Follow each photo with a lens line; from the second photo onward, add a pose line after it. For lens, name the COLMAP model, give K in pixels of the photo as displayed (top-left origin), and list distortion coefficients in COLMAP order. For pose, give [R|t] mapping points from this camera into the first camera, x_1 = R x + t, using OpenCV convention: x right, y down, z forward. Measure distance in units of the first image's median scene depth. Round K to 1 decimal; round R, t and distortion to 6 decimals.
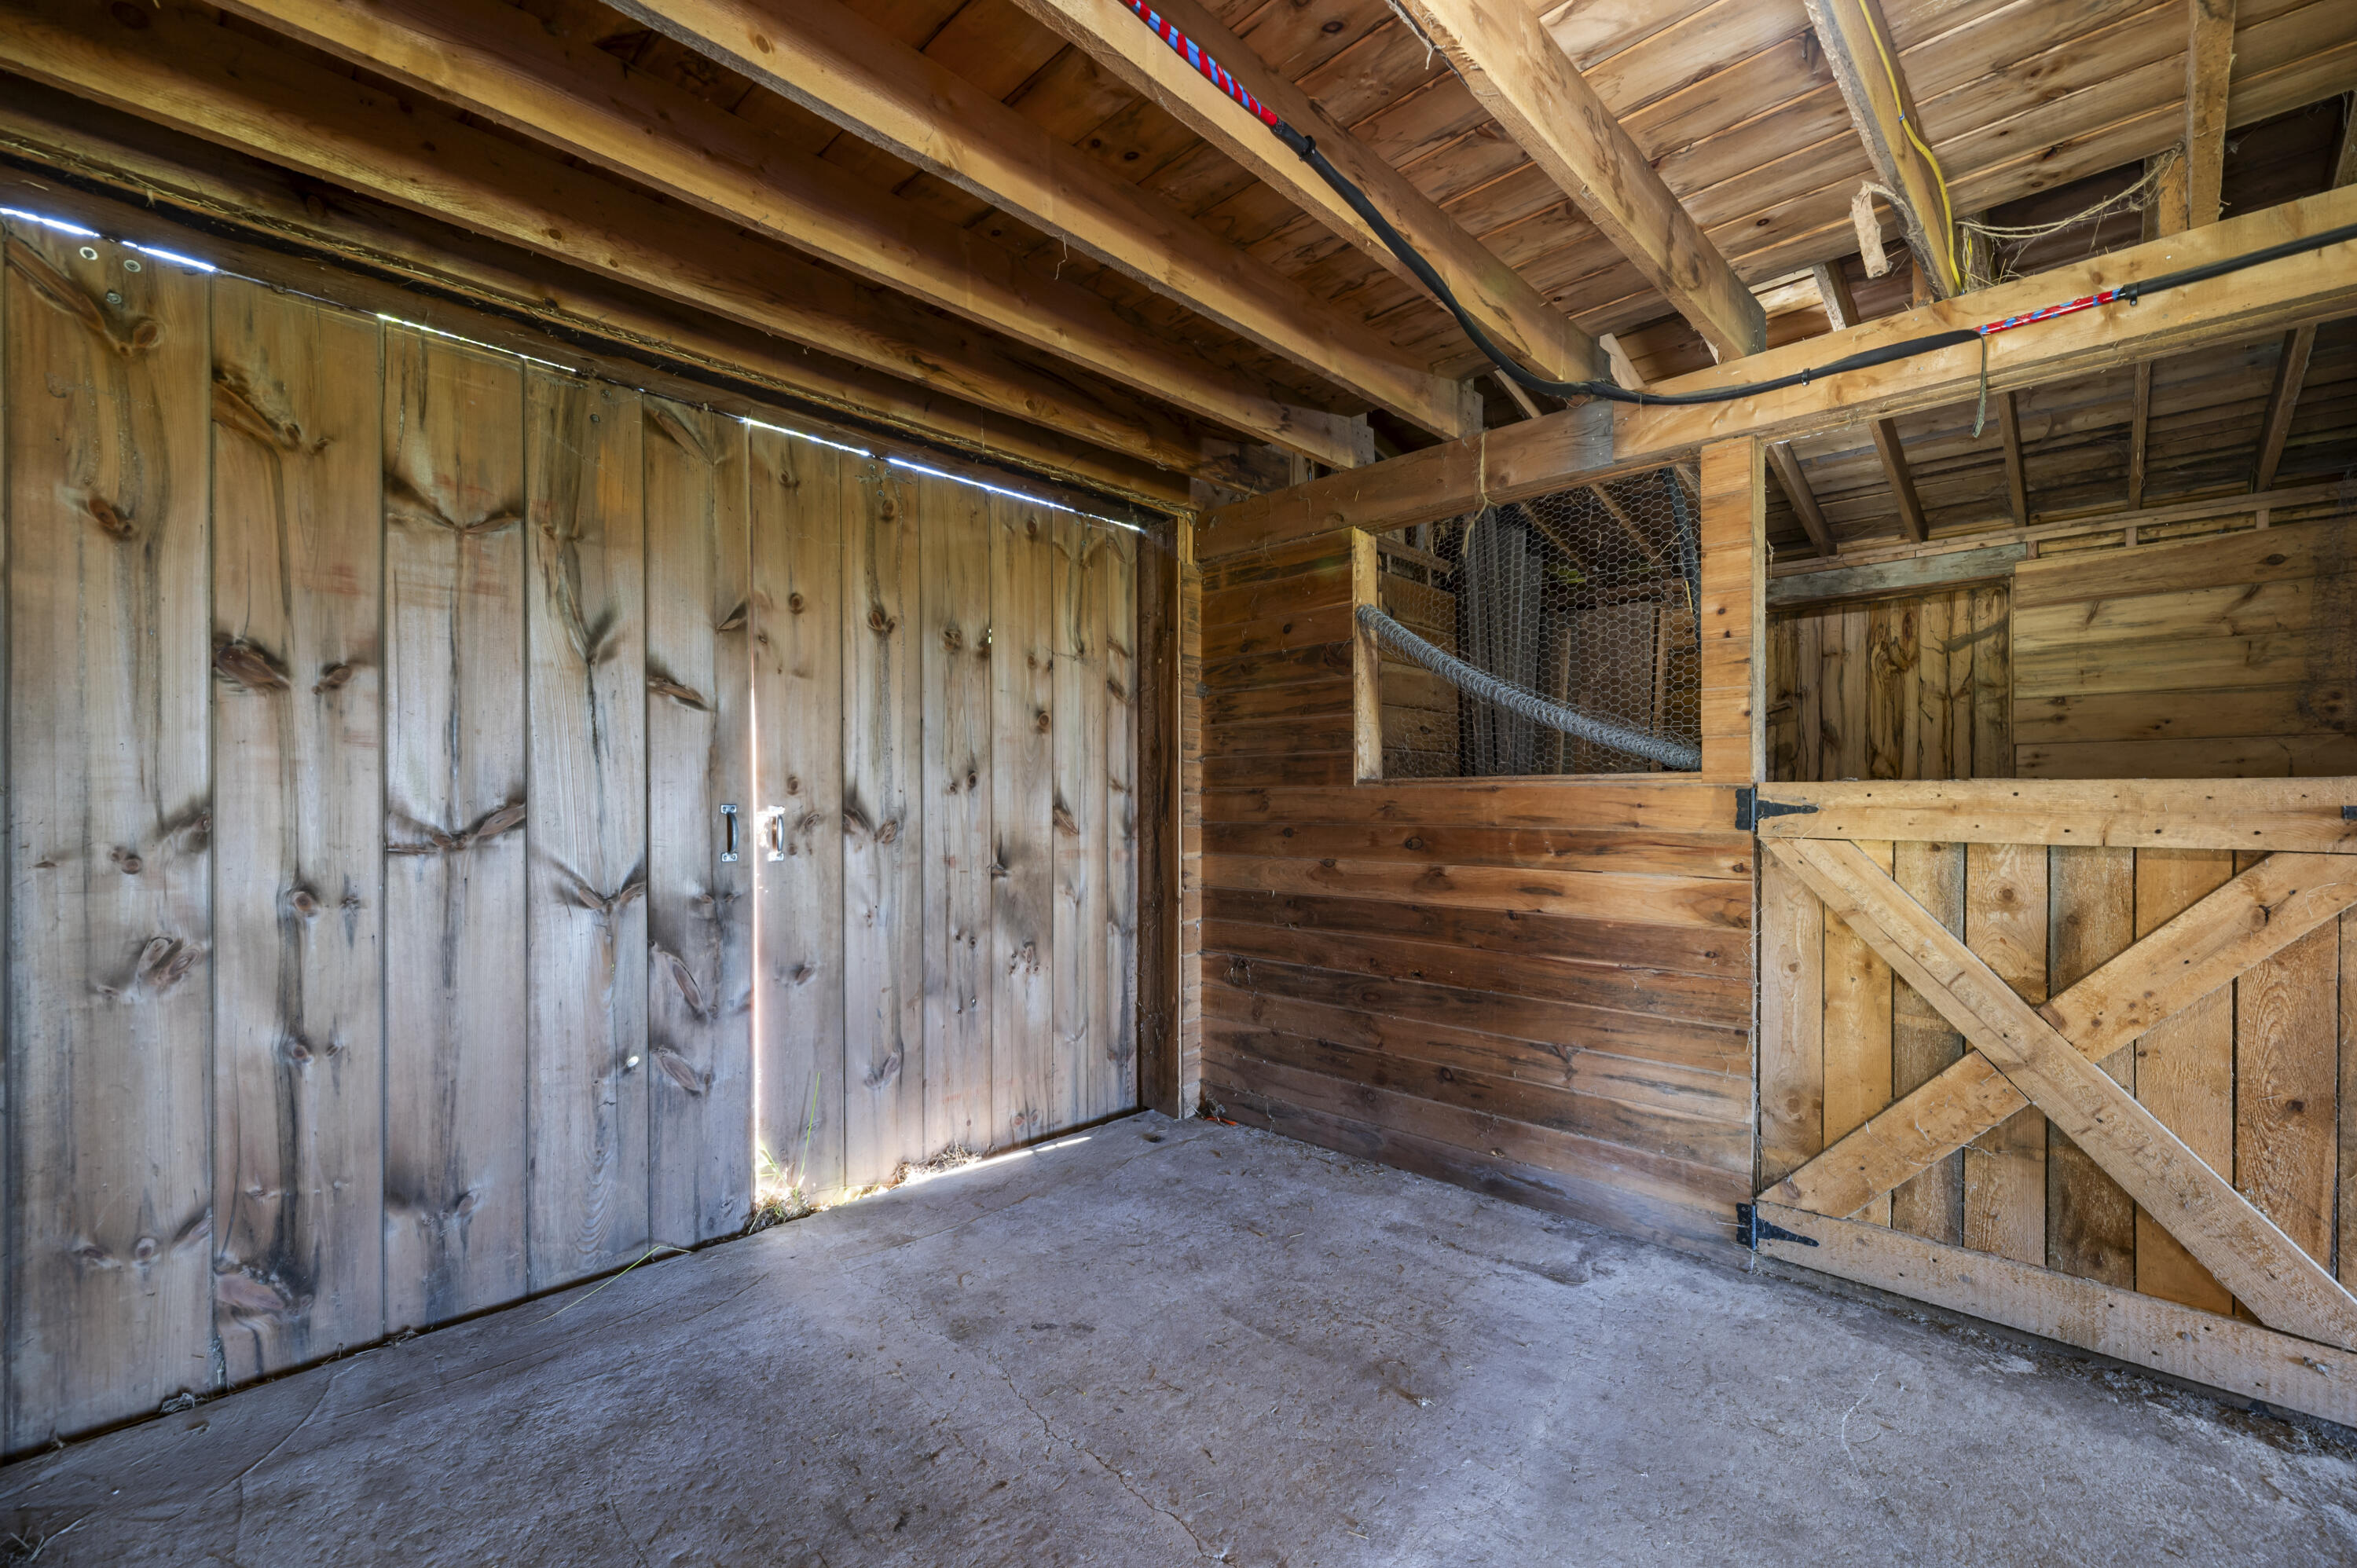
lens RADIAL K [[957.5, 0, 1223.0], [0, 957.5, 804.7], [0, 0, 1]] dist [-0.002349, 0.000131]
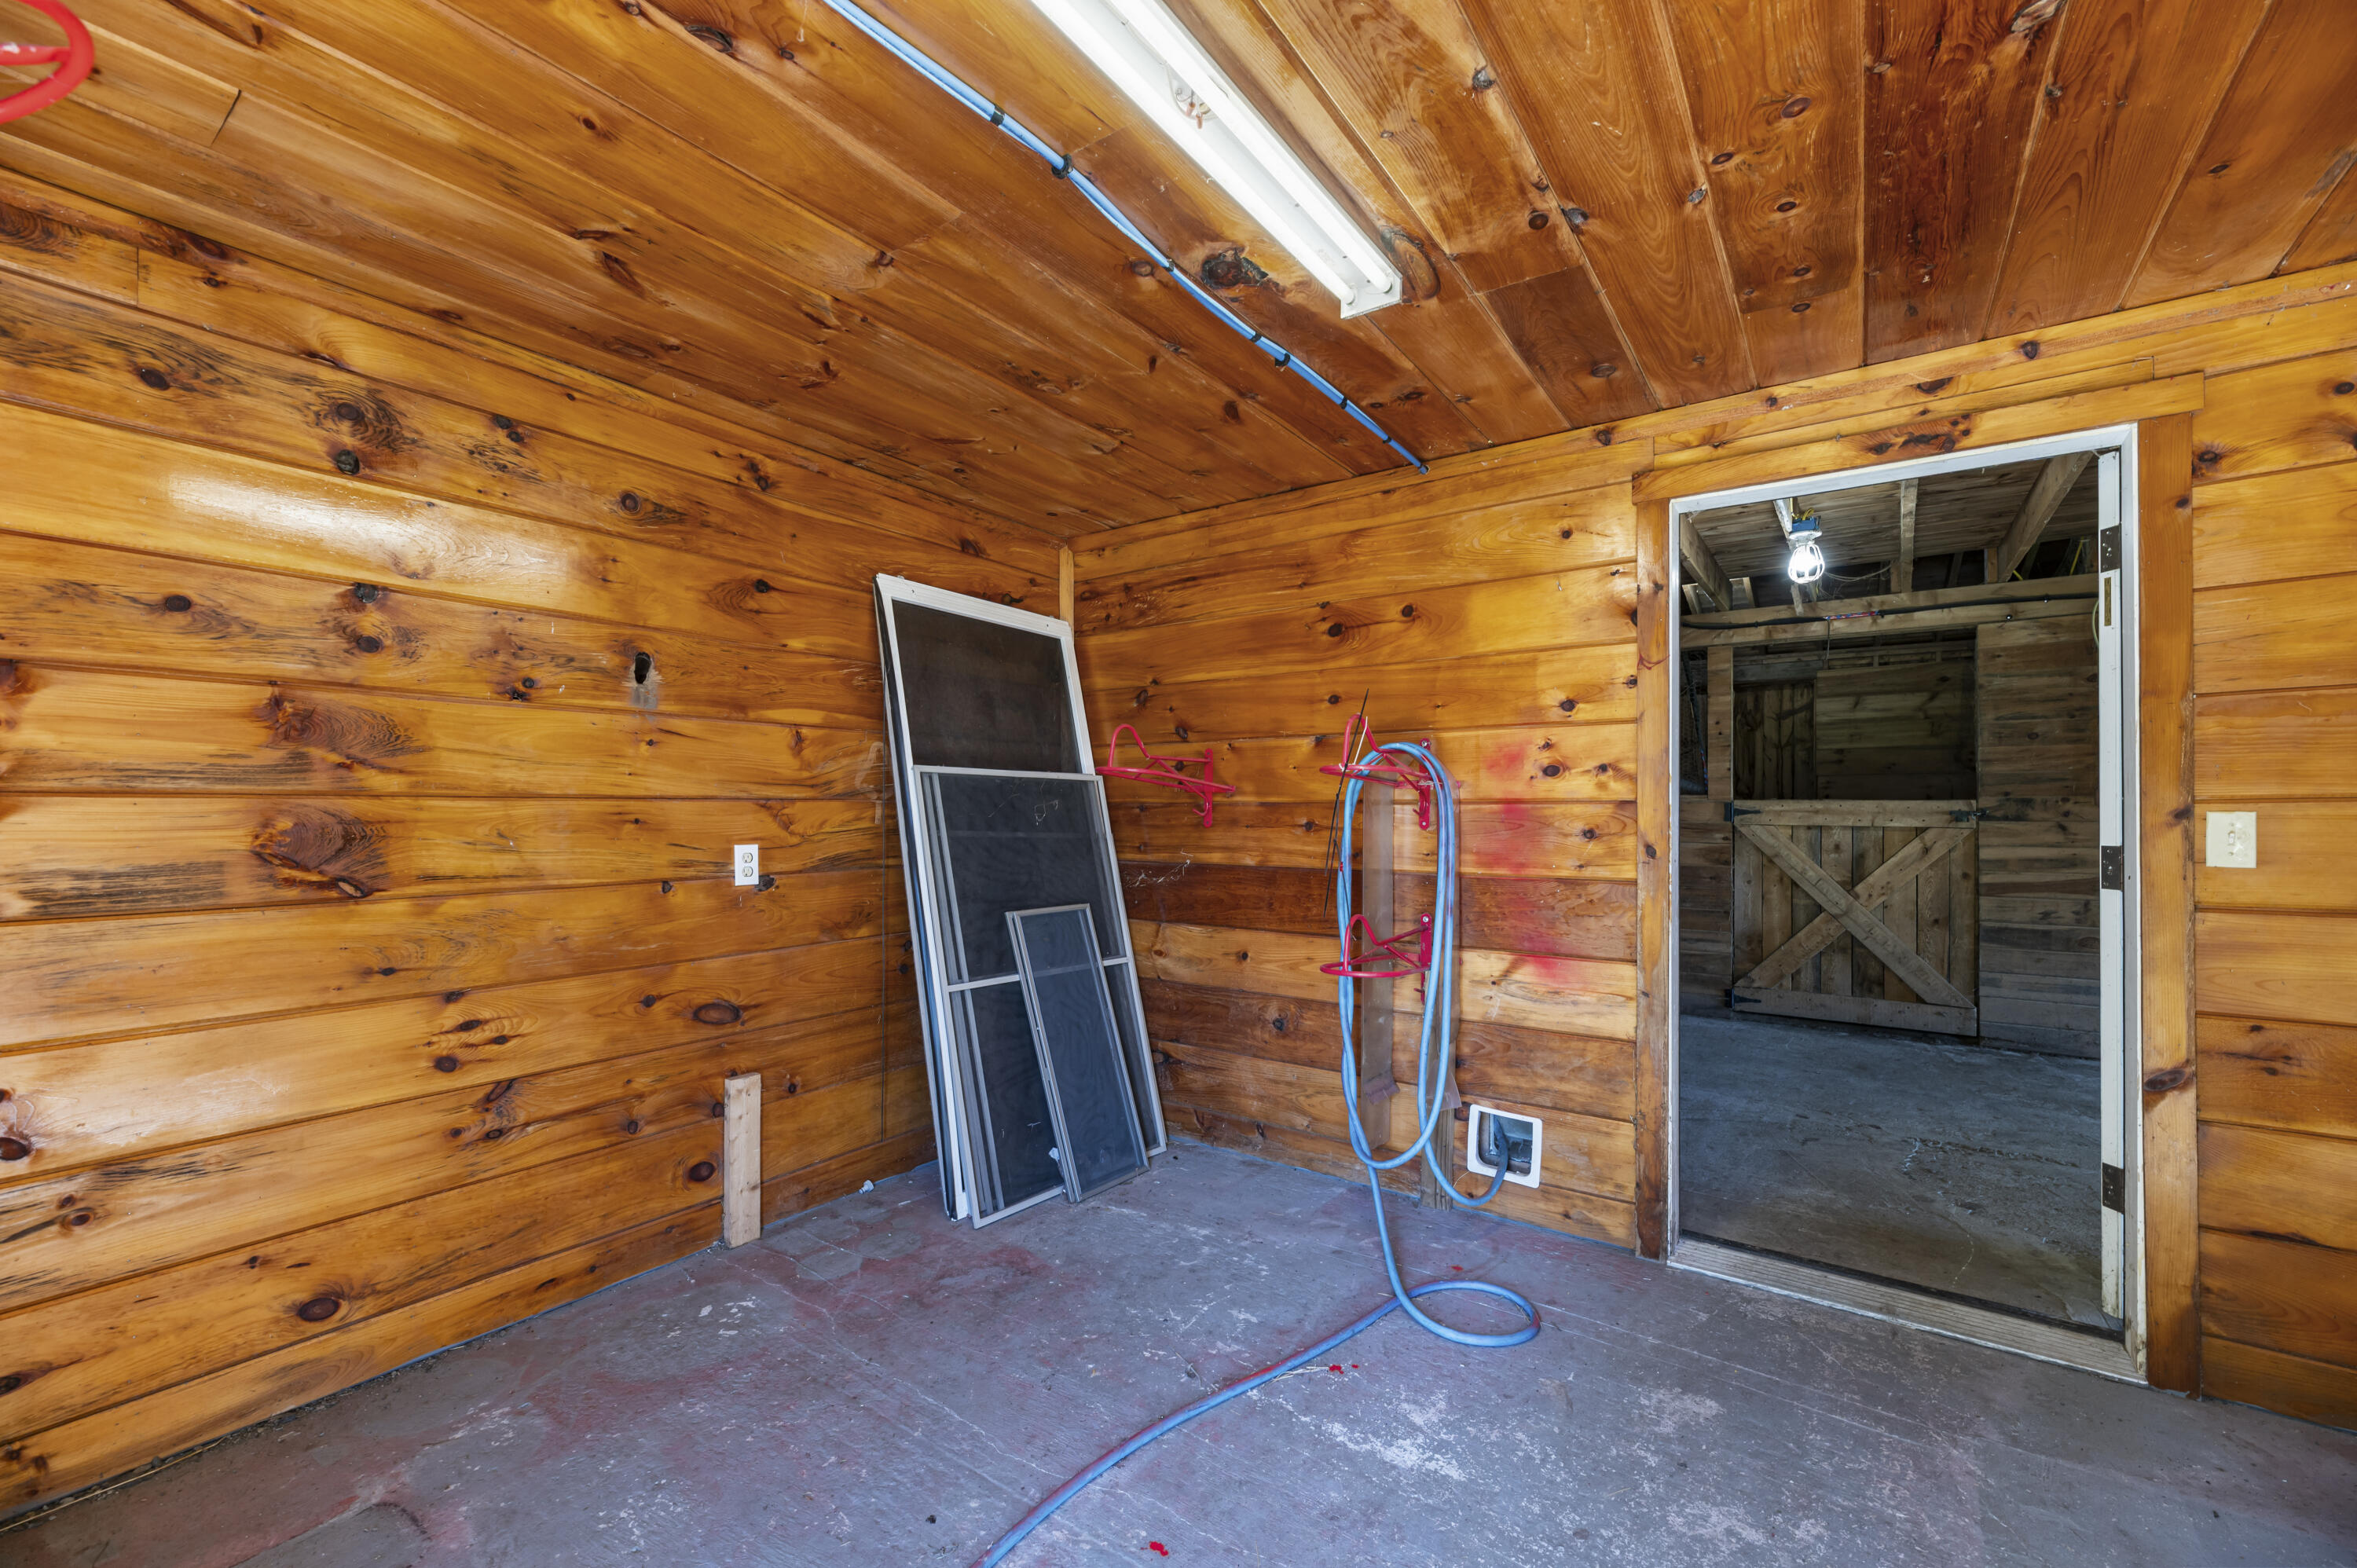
lens RADIAL K [[957.5, 0, 1193.3], [0, 957.5, 805.6], [0, 0, 1]] dist [-0.002349, 0.000131]
pose [[0.989177, 0.001274, 0.146719, -1.132897], [-0.000626, 0.999990, -0.004466, 0.000322], [-0.146723, 0.004326, 0.989168, -1.144937]]
